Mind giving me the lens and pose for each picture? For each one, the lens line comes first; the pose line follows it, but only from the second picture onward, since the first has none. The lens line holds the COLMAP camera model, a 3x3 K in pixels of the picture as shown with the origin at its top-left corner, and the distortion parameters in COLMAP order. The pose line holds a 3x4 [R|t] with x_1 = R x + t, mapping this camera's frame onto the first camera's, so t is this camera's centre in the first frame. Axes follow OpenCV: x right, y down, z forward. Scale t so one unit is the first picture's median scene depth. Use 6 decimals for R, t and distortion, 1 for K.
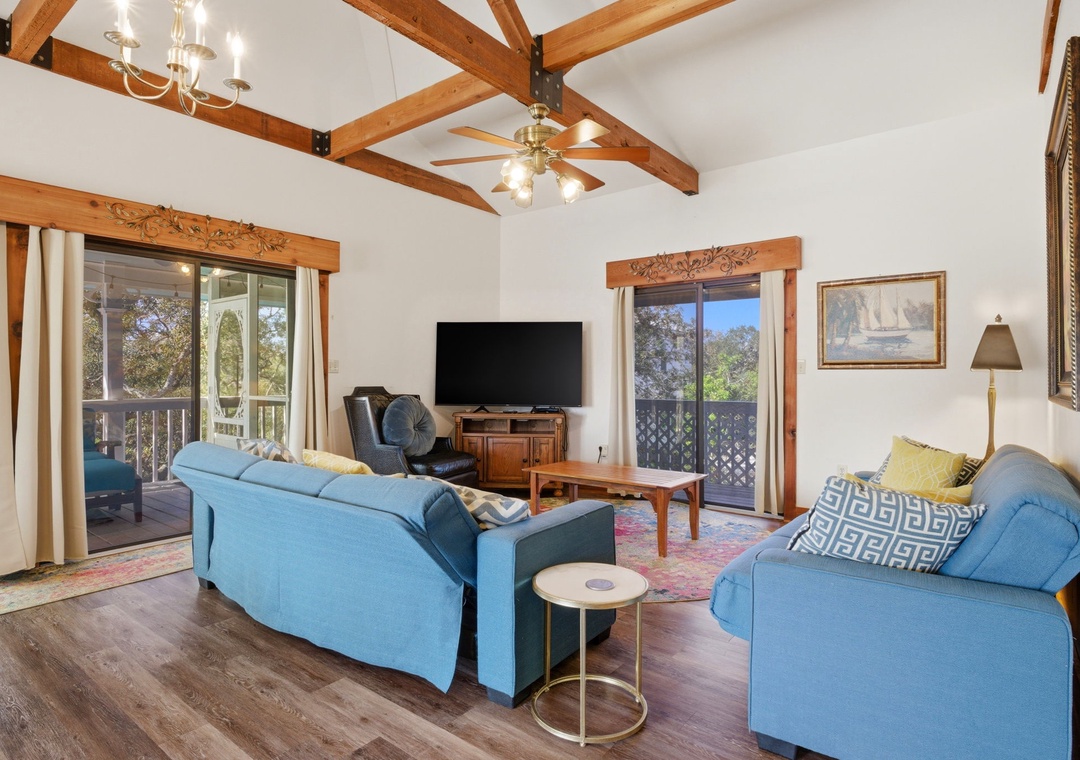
lens RADIAL K [[587.4, 0, 540.0], [0, 587.4, 380.0], [0, 0, 1]] dist [-0.006599, -0.000120]
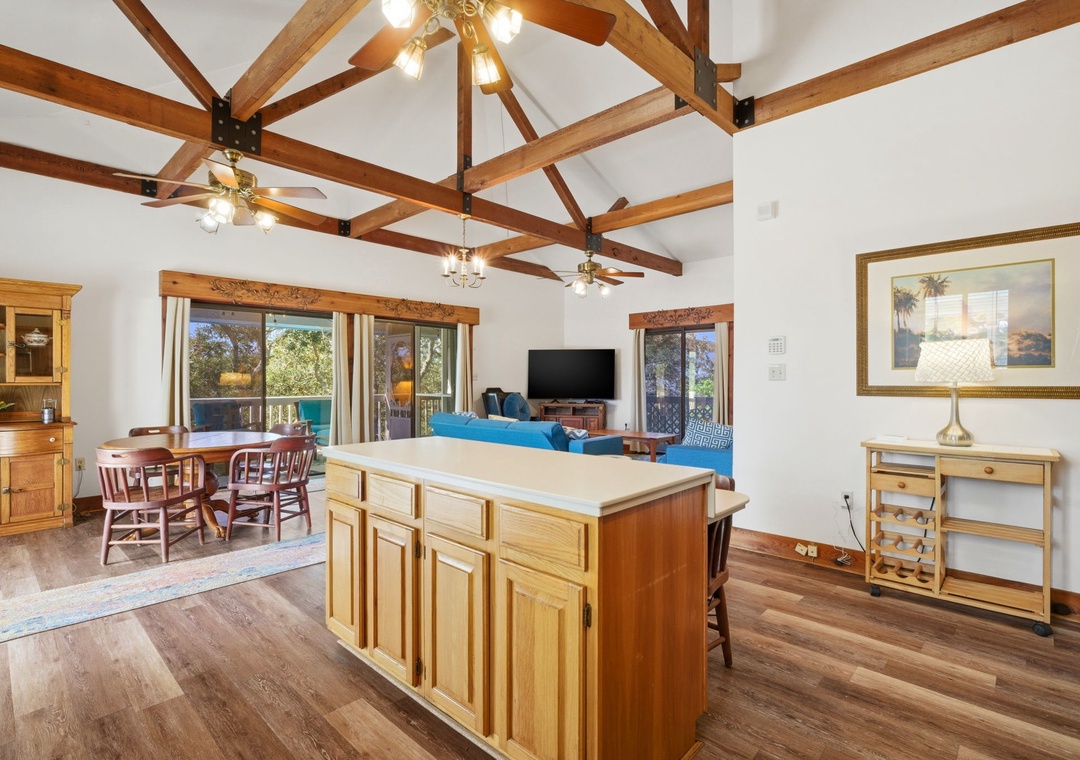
lens RADIAL K [[529.2, 0, 540.0], [0, 529.2, 380.0], [0, 0, 1]] dist [-0.004660, 0.001834]
pose [[0.996202, -0.002766, -0.087026, -0.012022], [0.002314, 0.999983, -0.005291, -0.003708], [0.087039, 0.005069, 0.996192, -0.632871]]
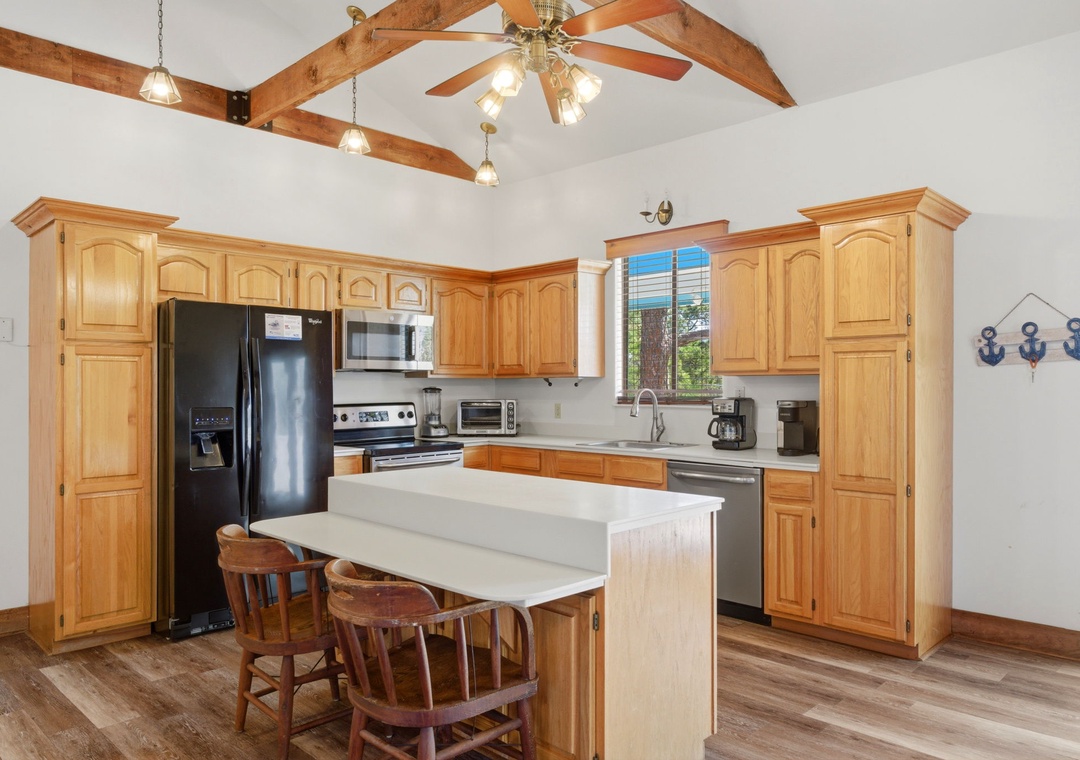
lens RADIAL K [[762.9, 0, 545.0], [0, 762.9, 380.0], [0, 0, 1]] dist [0.002757, 0.002074]
pose [[-0.994685, 0.000517, 0.102967, -0.188101], [0.000711, 0.999998, 0.001844, -0.031655], [-0.102966, 0.001907, -0.994683, 0.411099]]
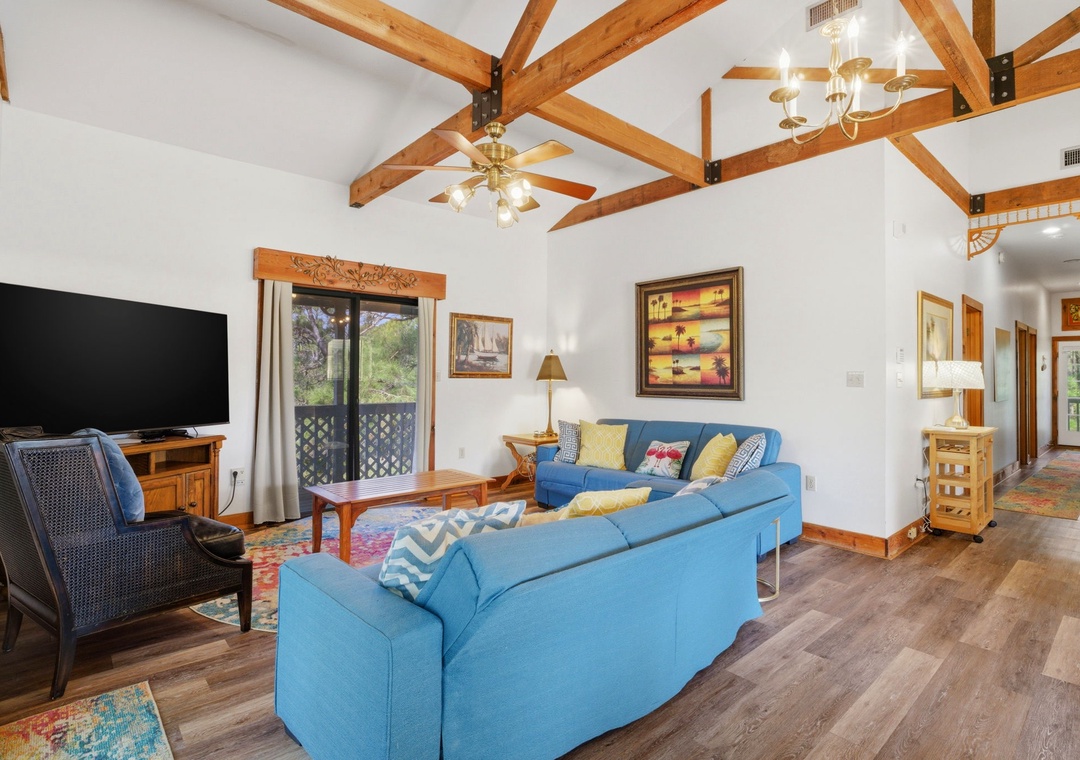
lens RADIAL K [[546.6, 0, 541.8], [0, 546.6, 366.8], [0, 0, 1]] dist [-0.015092, 0.009639]
pose [[0.175790, 0.015803, 0.984301, -0.675069], [-0.003929, 0.999874, -0.015351, -0.024065], [-0.984420, -0.001169, 0.175830, 0.552496]]
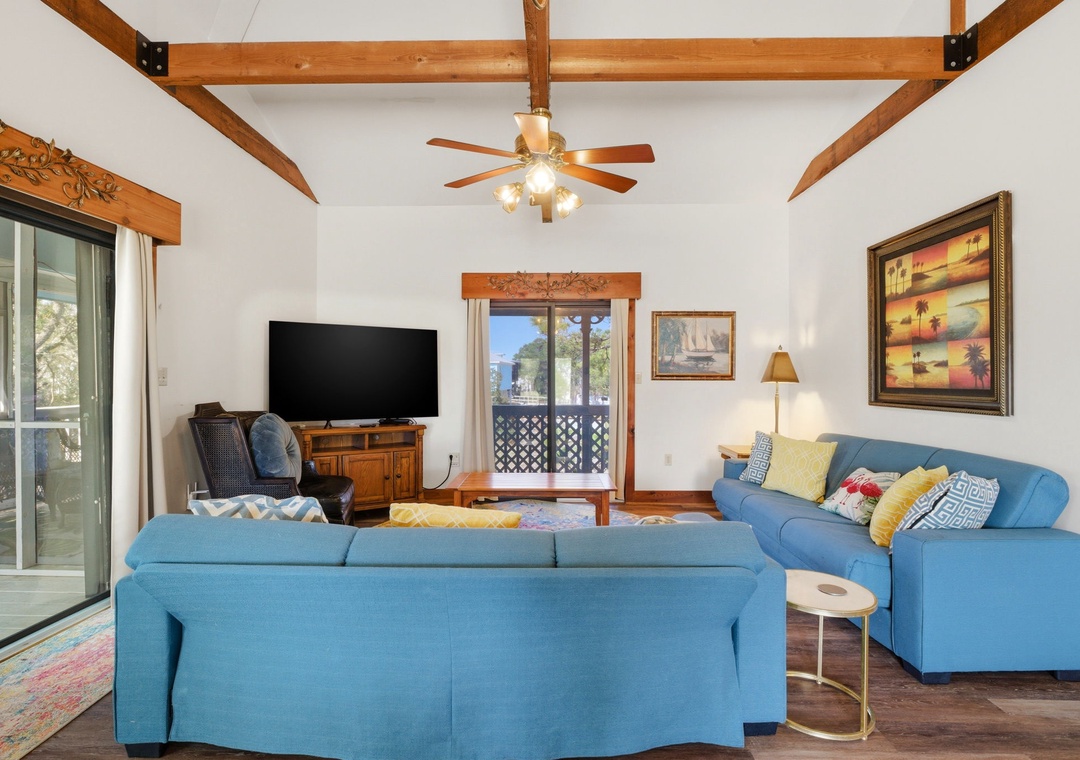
lens RADIAL K [[529.2, 0, 540.0], [0, 529.2, 380.0], [0, 0, 1]] dist [-0.004660, 0.001834]
pose [[0.796279, -0.003072, 0.604922, -0.391310], [0.001822, 0.999995, 0.002680, -0.020840], [-0.604927, -0.001032, 0.796280, 0.225999]]
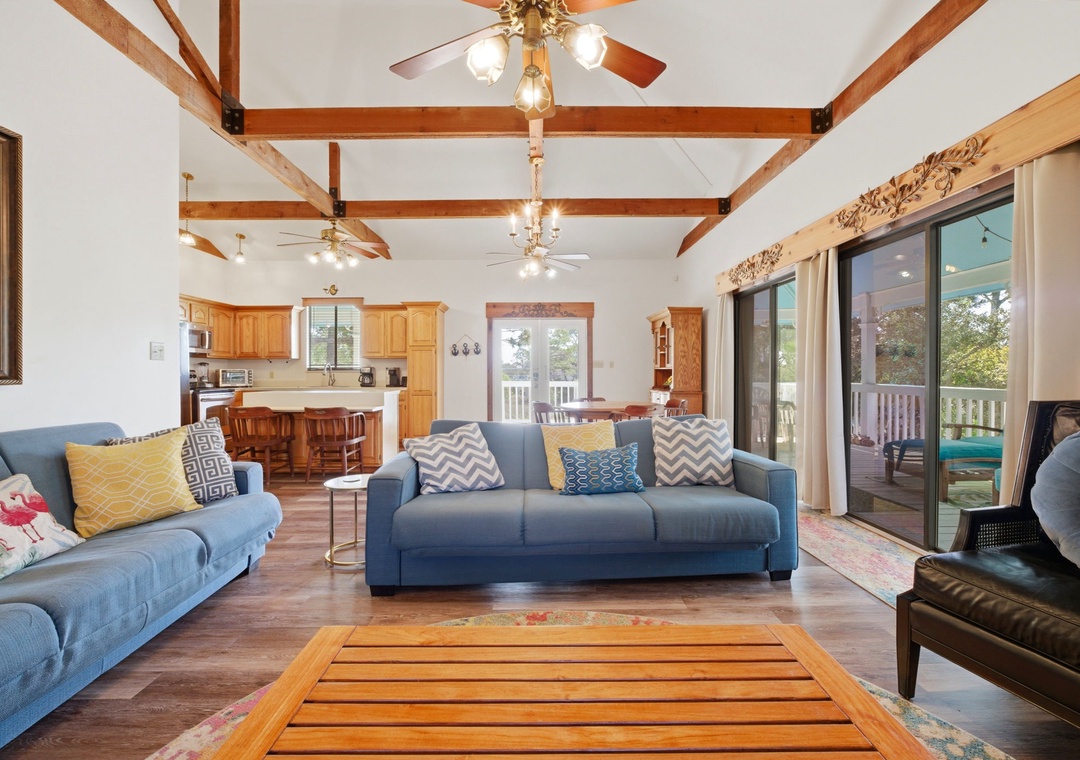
lens RADIAL K [[490.7, 0, 537.3], [0, 490.7, 374.7], [0, 0, 1]] dist [-0.011265, 0.001850]
pose [[-0.785350, 0.002554, -0.619046, 0.244155], [-0.002757, 0.999967, 0.007624, 0.005035], [0.619046, 0.007695, -0.785317, 1.051857]]
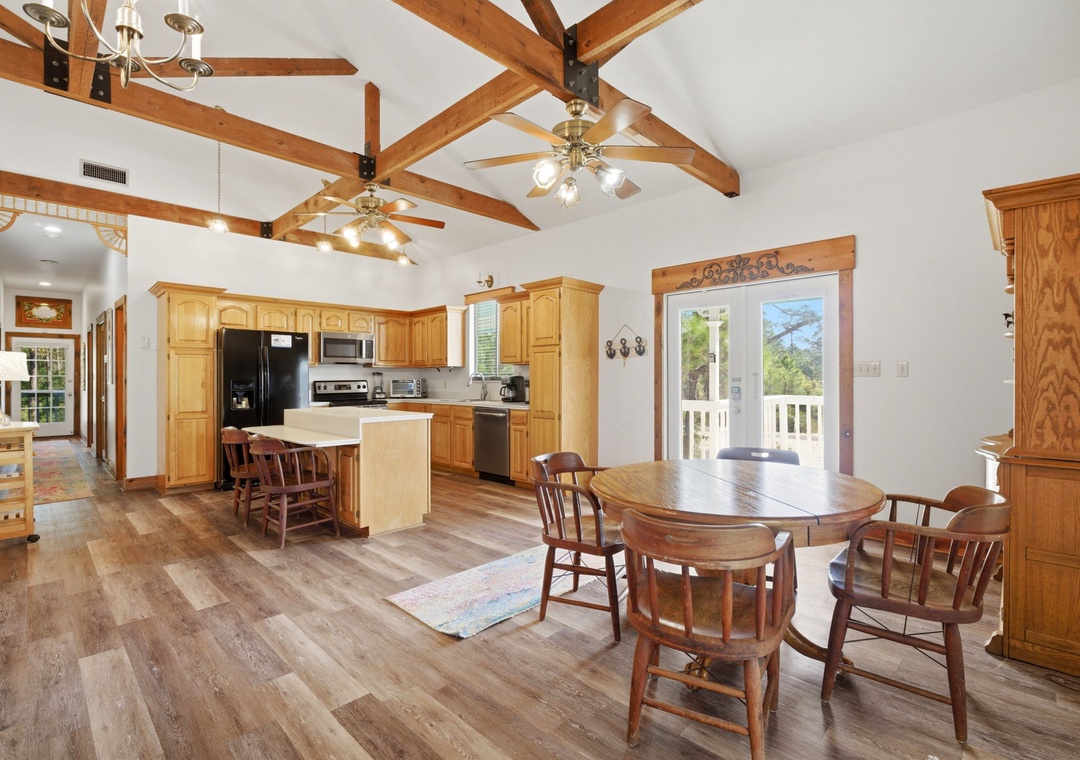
lens RADIAL K [[510.0, 0, 539.0], [0, 510.0, 374.1], [0, 0, 1]] dist [-0.003030, 0.000373]
pose [[-0.993982, 0.002190, 0.109525, -0.540059], [0.002240, 0.999997, 0.000333, -0.012115], [-0.109524, 0.000576, -0.993984, 0.700497]]
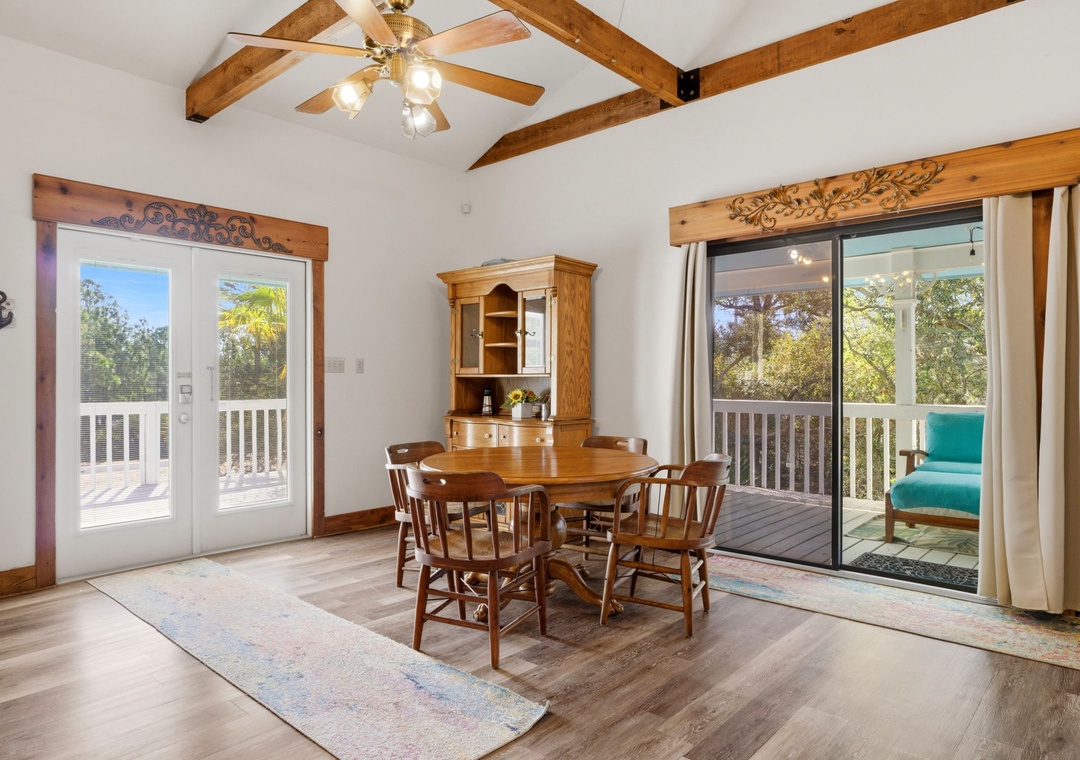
lens RADIAL K [[677.1, 0, 546.3], [0, 677.1, 379.4], [0, 0, 1]] dist [-0.001013, 0.000271]
pose [[-0.058248, -0.003684, -0.998295, 0.072145], [-0.005398, 0.999980, -0.003375, 0.005257], [0.998288, 0.005192, -0.058267, 0.249430]]
